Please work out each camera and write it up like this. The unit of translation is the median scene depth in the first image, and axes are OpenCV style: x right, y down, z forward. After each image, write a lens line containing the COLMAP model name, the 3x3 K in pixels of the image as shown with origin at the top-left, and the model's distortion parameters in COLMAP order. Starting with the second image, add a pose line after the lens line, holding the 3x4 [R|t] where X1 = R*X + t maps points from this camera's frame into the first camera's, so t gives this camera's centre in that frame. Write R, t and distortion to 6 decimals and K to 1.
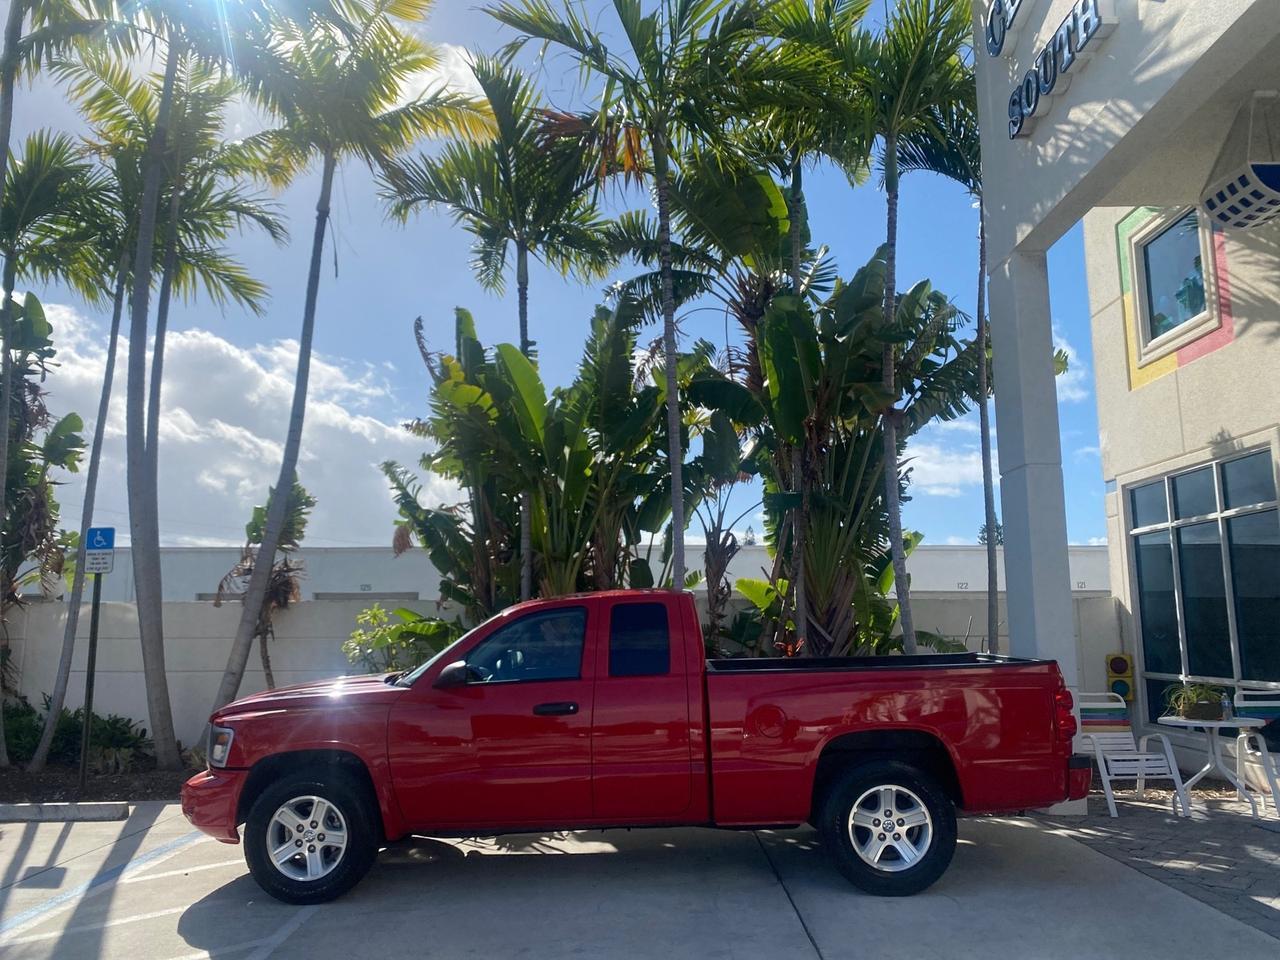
lens RADIAL K [[980.5, 0, 642.6], [0, 980.5, 475.8], [0, 0, 1]] dist [0.017276, -0.009752]
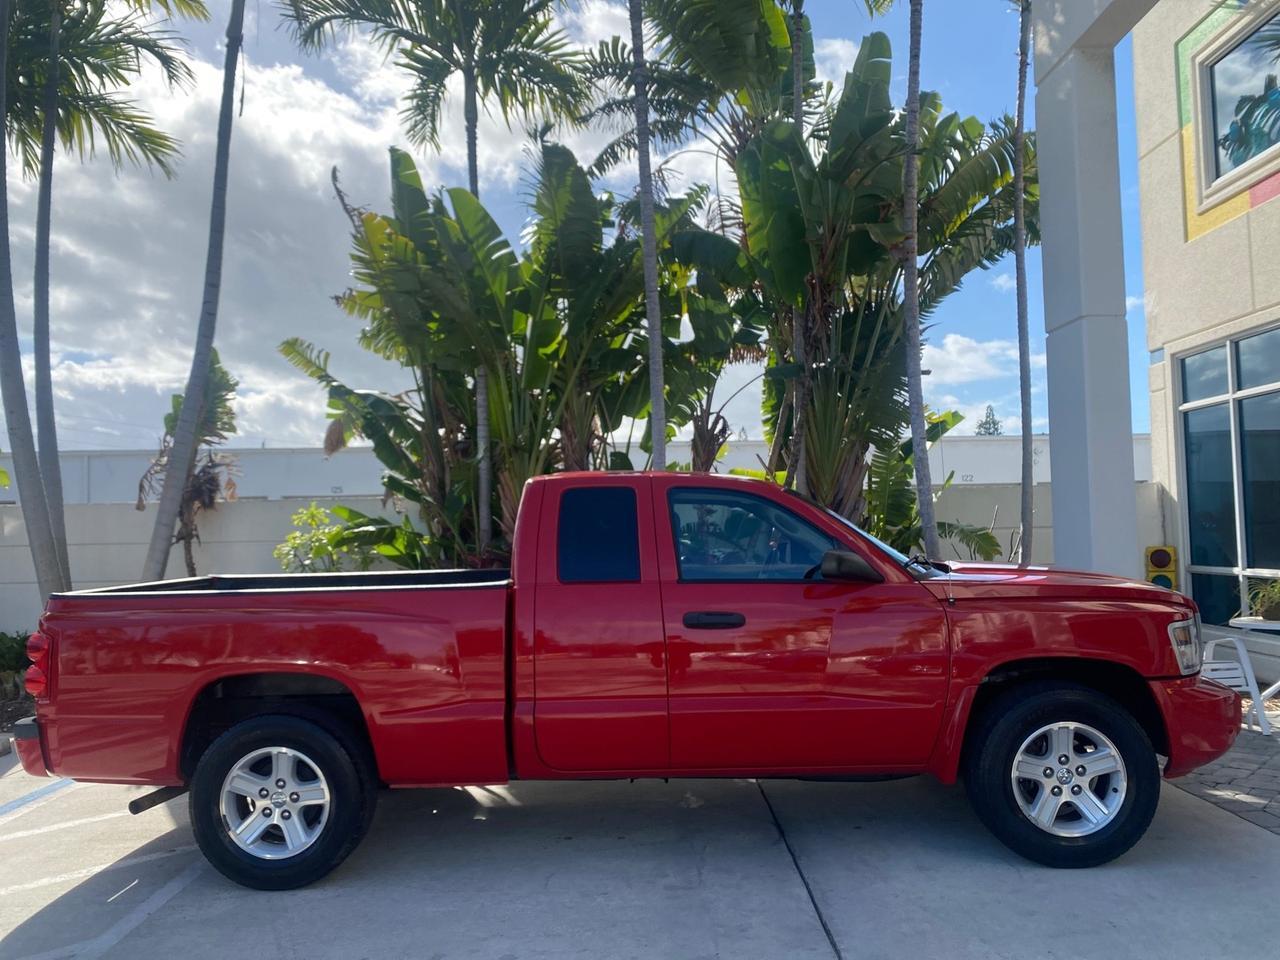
lens RADIAL K [[986.4, 0, 642.5], [0, 986.4, 478.3], [0, 0, 1]] dist [0.001831, 0.000958]
pose [[0.999871, -0.014946, 0.005859, 0.015355], [0.014272, 0.994702, 0.101804, 0.025383], [-0.007350, -0.101708, 0.994787, 0.137601]]
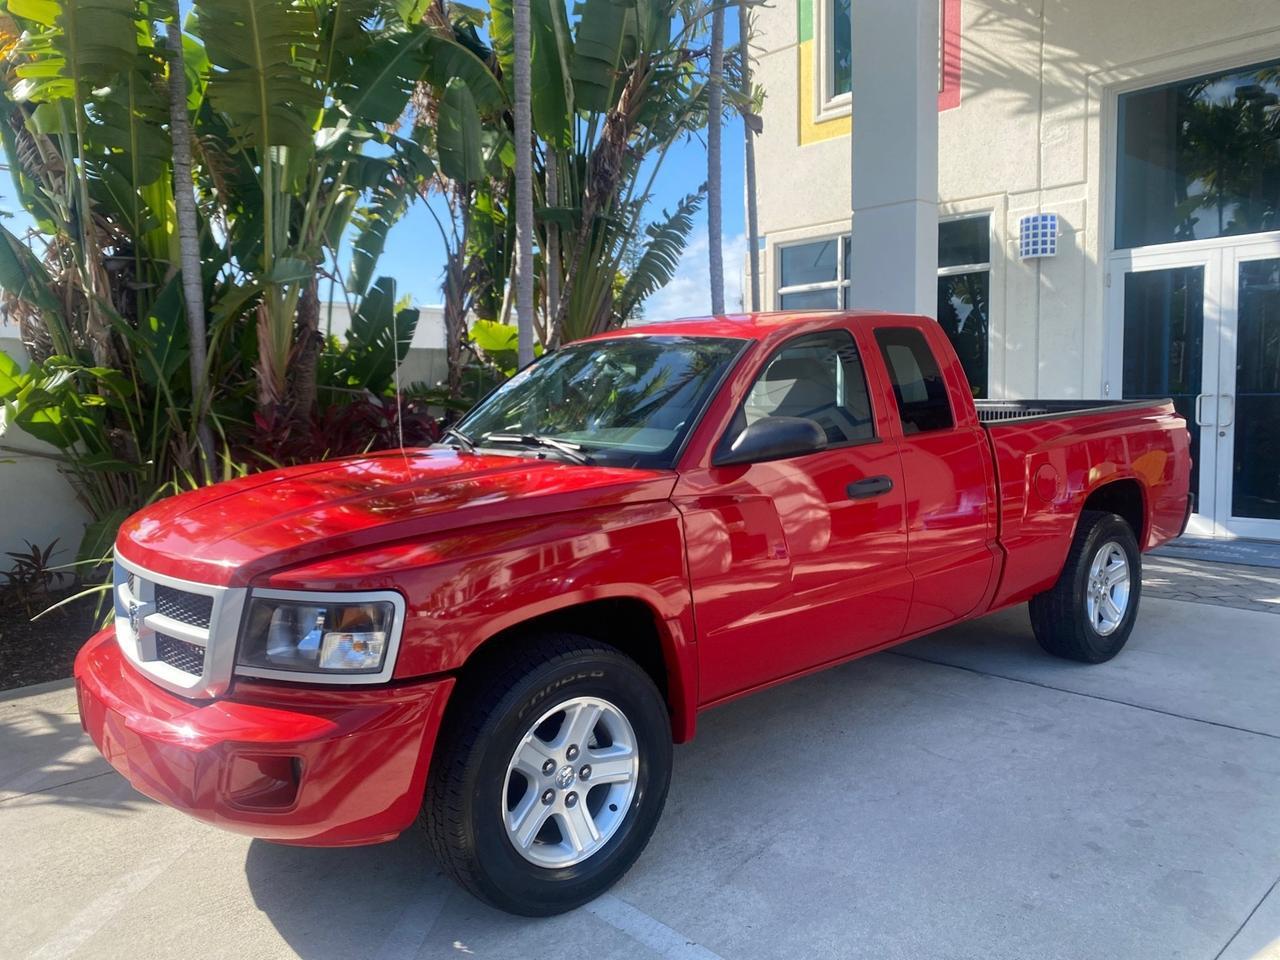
lens RADIAL K [[982.1, 0, 641.1], [0, 982.1, 474.5], [0, 0, 1]] dist [0.004376, 0.002488]
pose [[0.737704, -0.065387, 0.671951, -0.336835], [-0.088850, 0.977239, 0.192638, 0.065626], [-0.669252, -0.201813, 0.715103, 0.351885]]
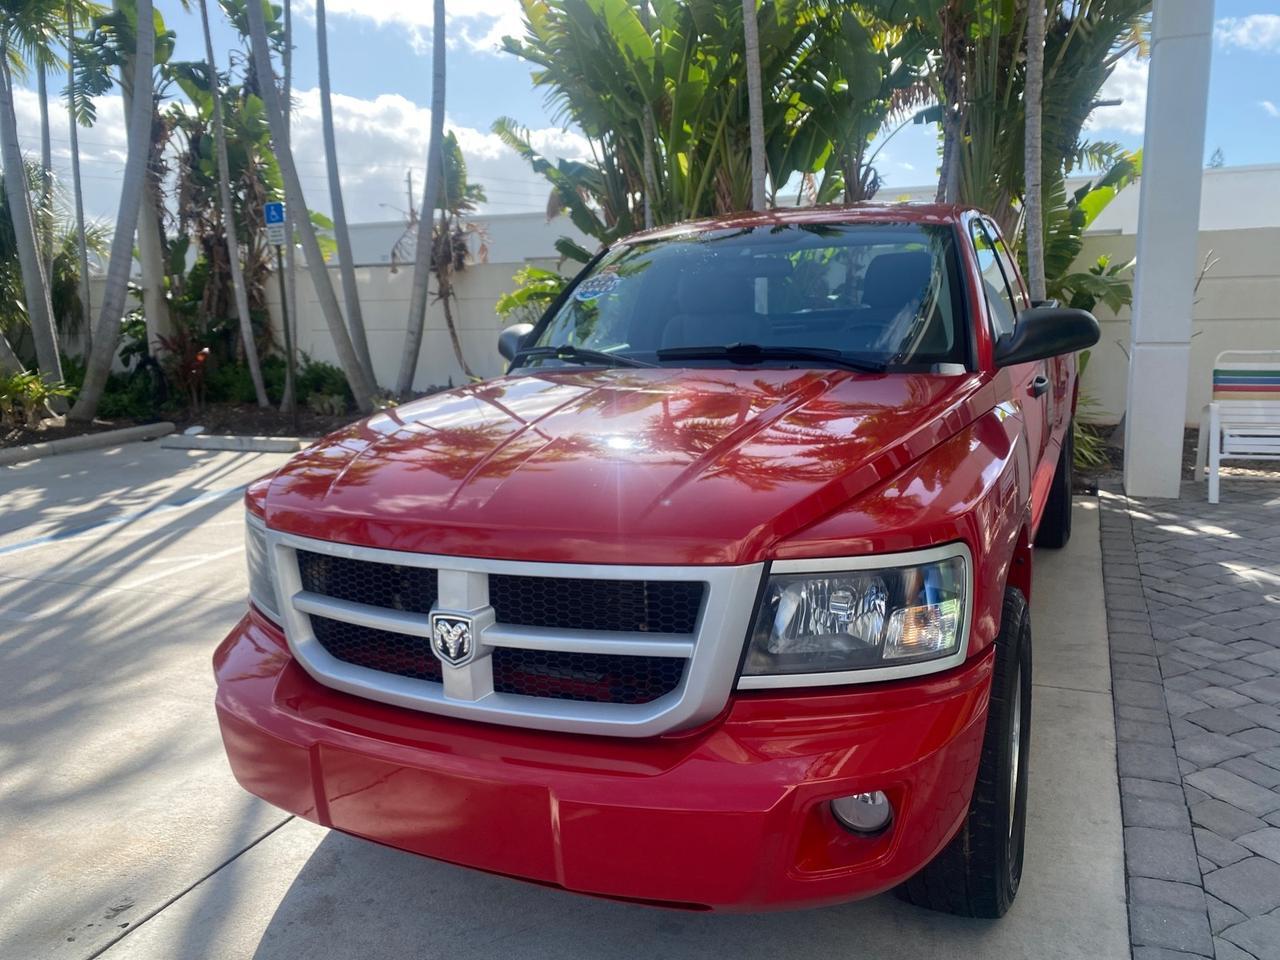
lens RADIAL K [[982.1, 0, 641.1], [0, 982.1, 474.5], [0, 0, 1]] dist [0.004376, 0.002488]
pose [[0.916112, 0.051875, -0.397553, 0.263951], [0.085560, 0.943455, 0.320270, 0.019988], [0.391687, -0.327418, 0.859872, 0.097194]]
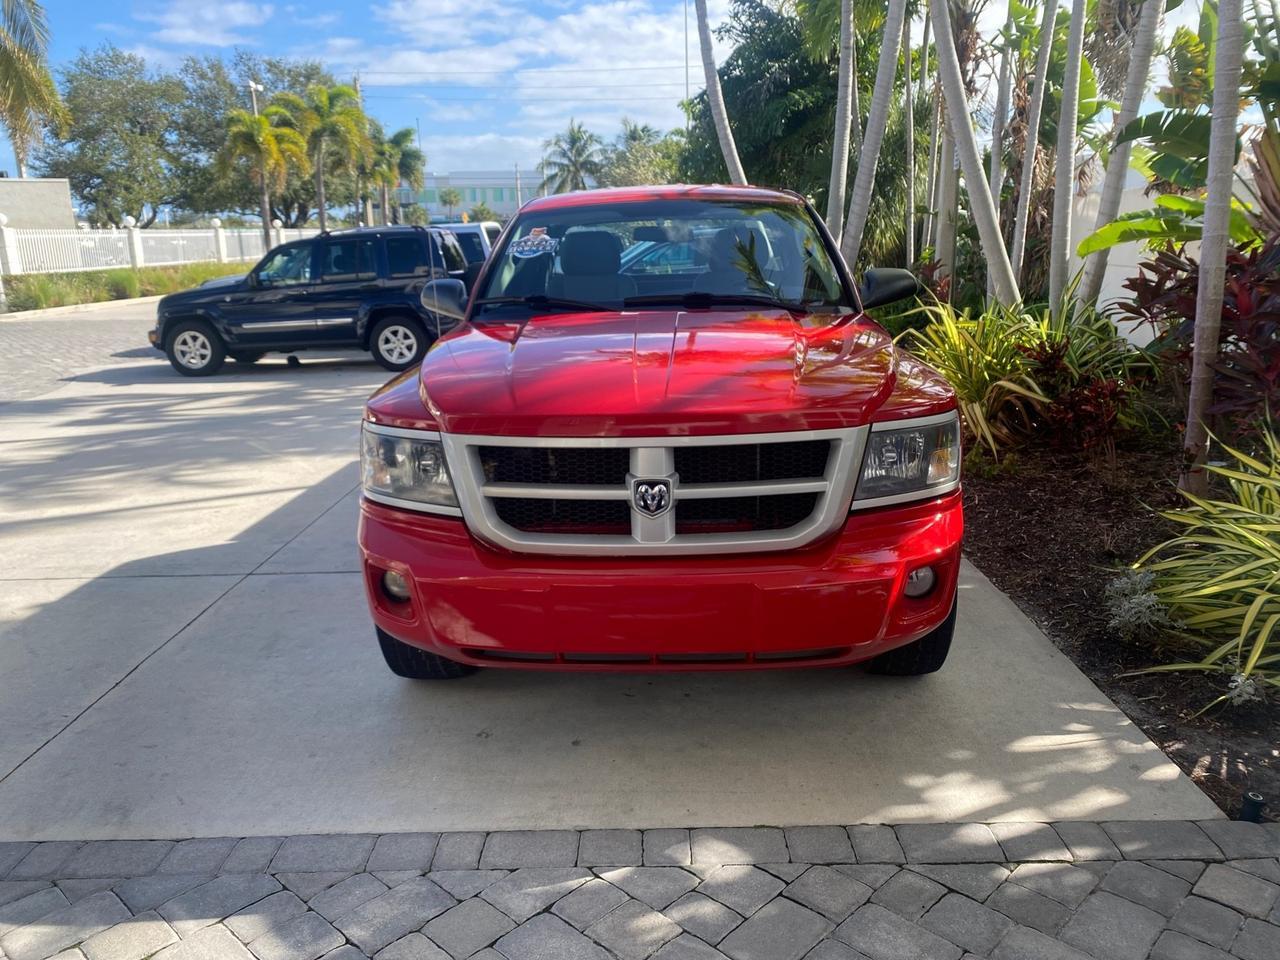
lens RADIAL K [[986.4, 0, 642.5], [0, 986.4, 478.3], [0, 0, 1]] dist [0.001831, 0.000958]
pose [[-0.009932, 0.247804, -0.968759, 0.492035], [0.176189, 0.954084, 0.242244, 0.089934], [0.984306, -0.168279, -0.053136, 0.609322]]
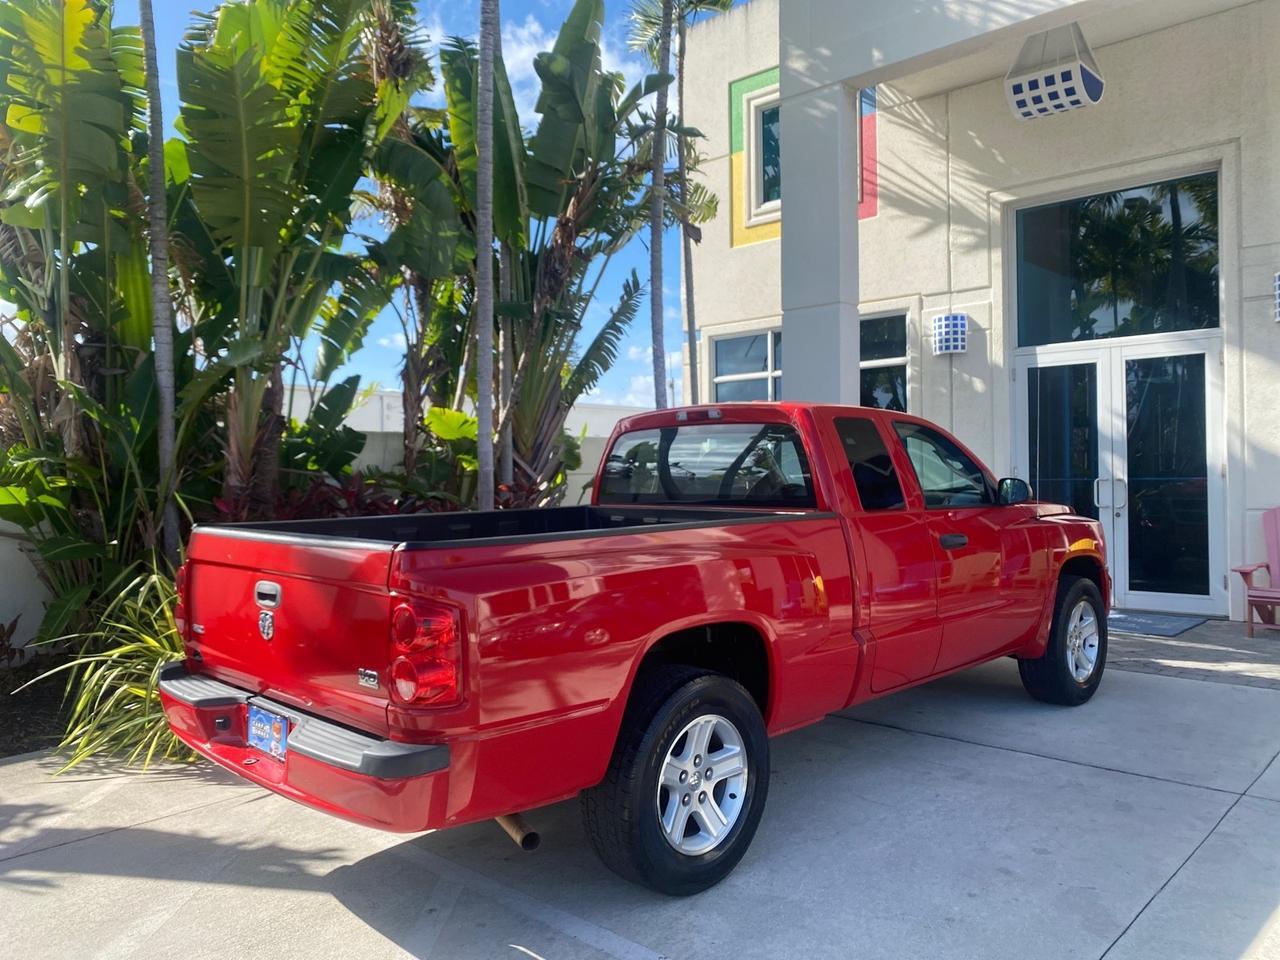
lens RADIAL K [[980.5, 0, 642.6], [0, 980.5, 475.8], [0, 0, 1]] dist [0.017276, -0.009752]
pose [[0.687110, -0.007991, 0.726509, -0.377250], [-0.100591, 0.989263, 0.106018, 0.060861], [-0.719556, -0.145926, 0.678929, 0.329077]]
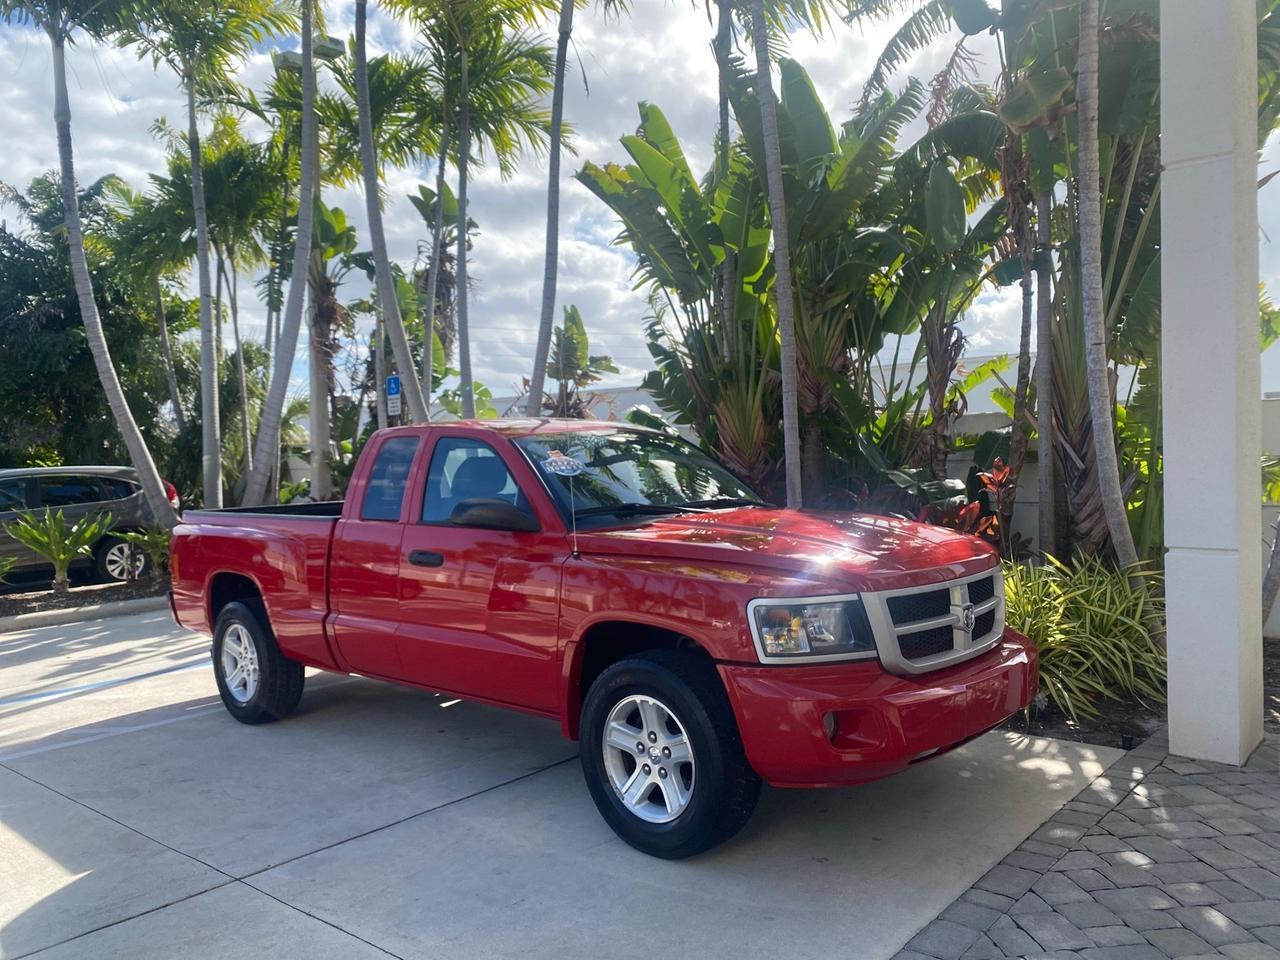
lens RADIAL K [[986.4, 0, 642.5], [0, 986.4, 478.3], [0, 0, 1]] dist [0.001831, 0.000958]
pose [[0.757868, 0.002063, -0.652404, 0.406714], [0.118325, 0.982976, 0.140562, 0.038772], [0.641587, -0.183723, 0.744722, 0.267799]]
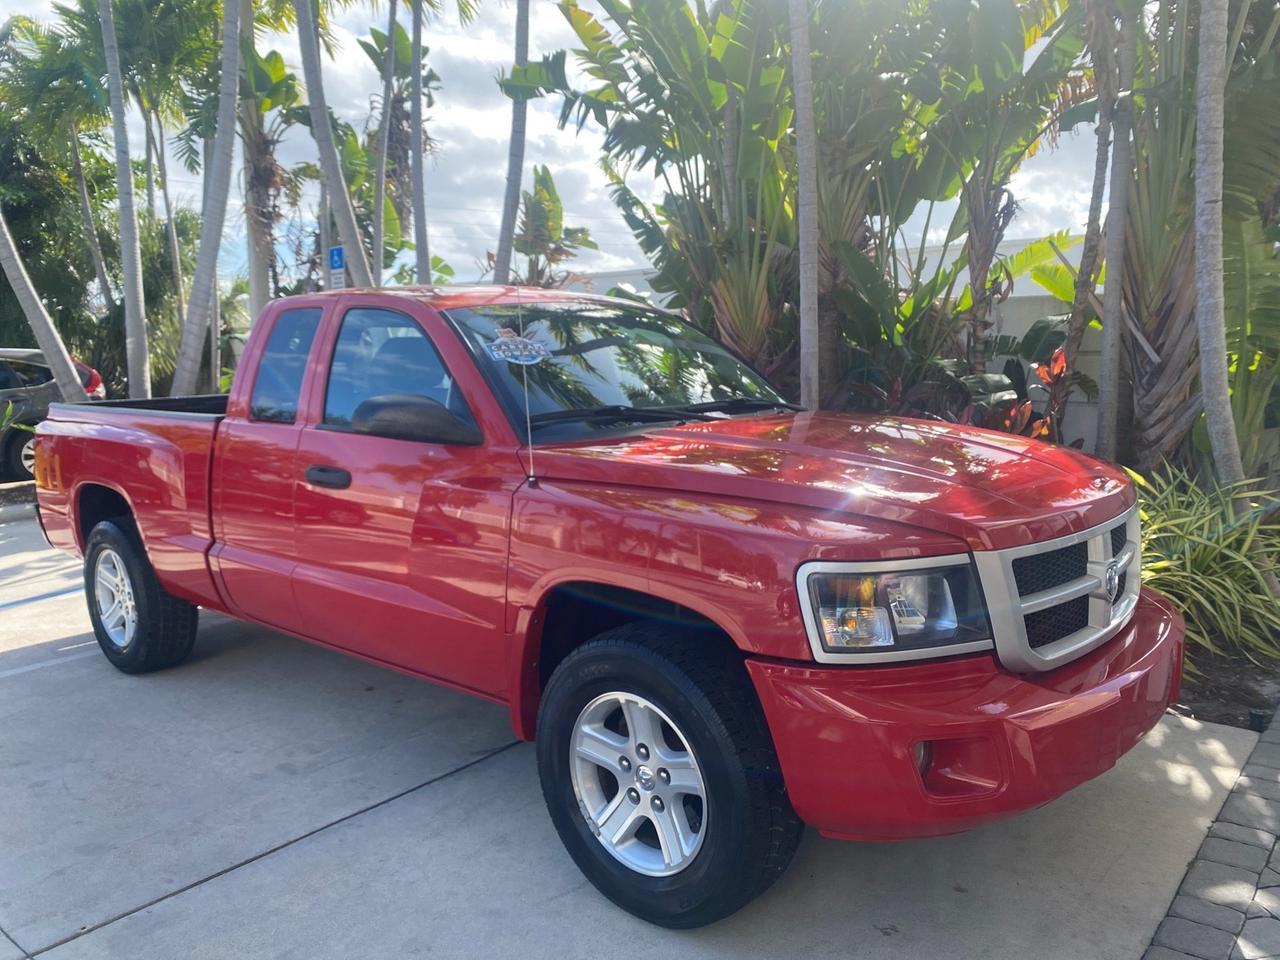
lens RADIAL K [[991.3, 0, 637.7], [0, 991.3, 474.1], [0, 0, 1]] dist [0.001402, 0.004528]
pose [[0.768584, 0.077470, -0.635041, 0.327279], [0.105294, 0.963786, 0.245010, 0.055434], [0.631024, -0.255177, 0.732594, 0.354619]]
